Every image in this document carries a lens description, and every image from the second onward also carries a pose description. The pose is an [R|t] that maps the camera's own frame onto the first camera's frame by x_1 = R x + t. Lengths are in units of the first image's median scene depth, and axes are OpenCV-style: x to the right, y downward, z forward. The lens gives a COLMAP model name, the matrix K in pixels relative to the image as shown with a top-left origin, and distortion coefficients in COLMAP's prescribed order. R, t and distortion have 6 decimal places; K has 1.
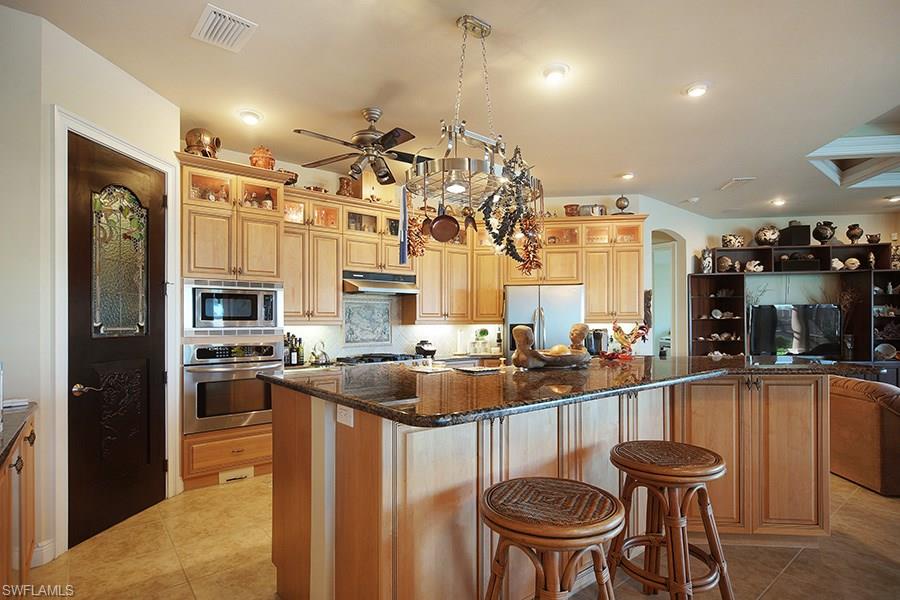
lens RADIAL K [[423.5, 0, 437.0], [0, 423.5, 331.0], [0, 0, 1]] dist [0.004665, 0.000809]
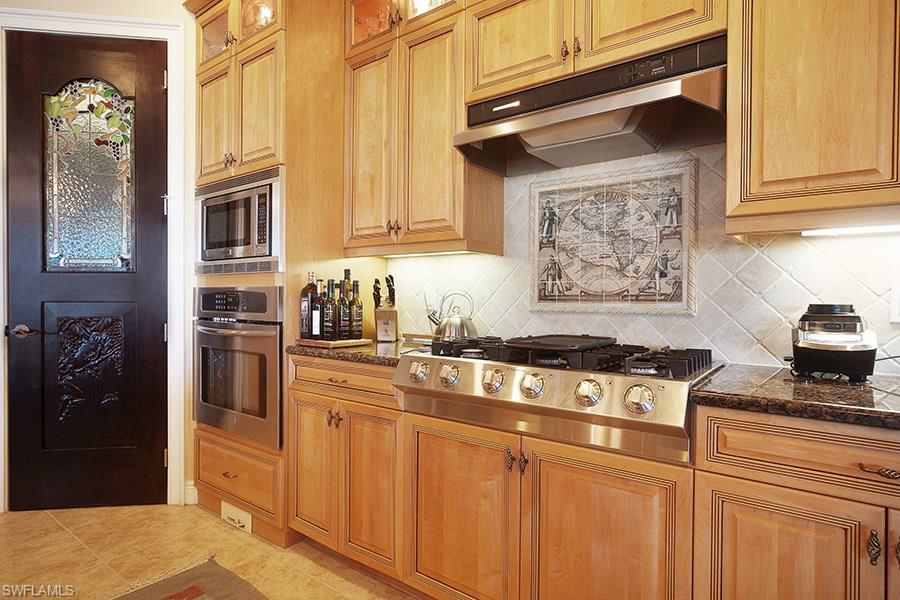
lens RADIAL K [[481.0, 0, 450.5], [0, 481.0, 293.8], [0, 0, 1]] dist [0.001641, -0.000231]
pose [[0.285631, 0.012718, -0.958255, 0.231692], [-0.018732, 0.999795, 0.007685, 0.027438], [0.958157, 0.015755, 0.285811, 1.080768]]
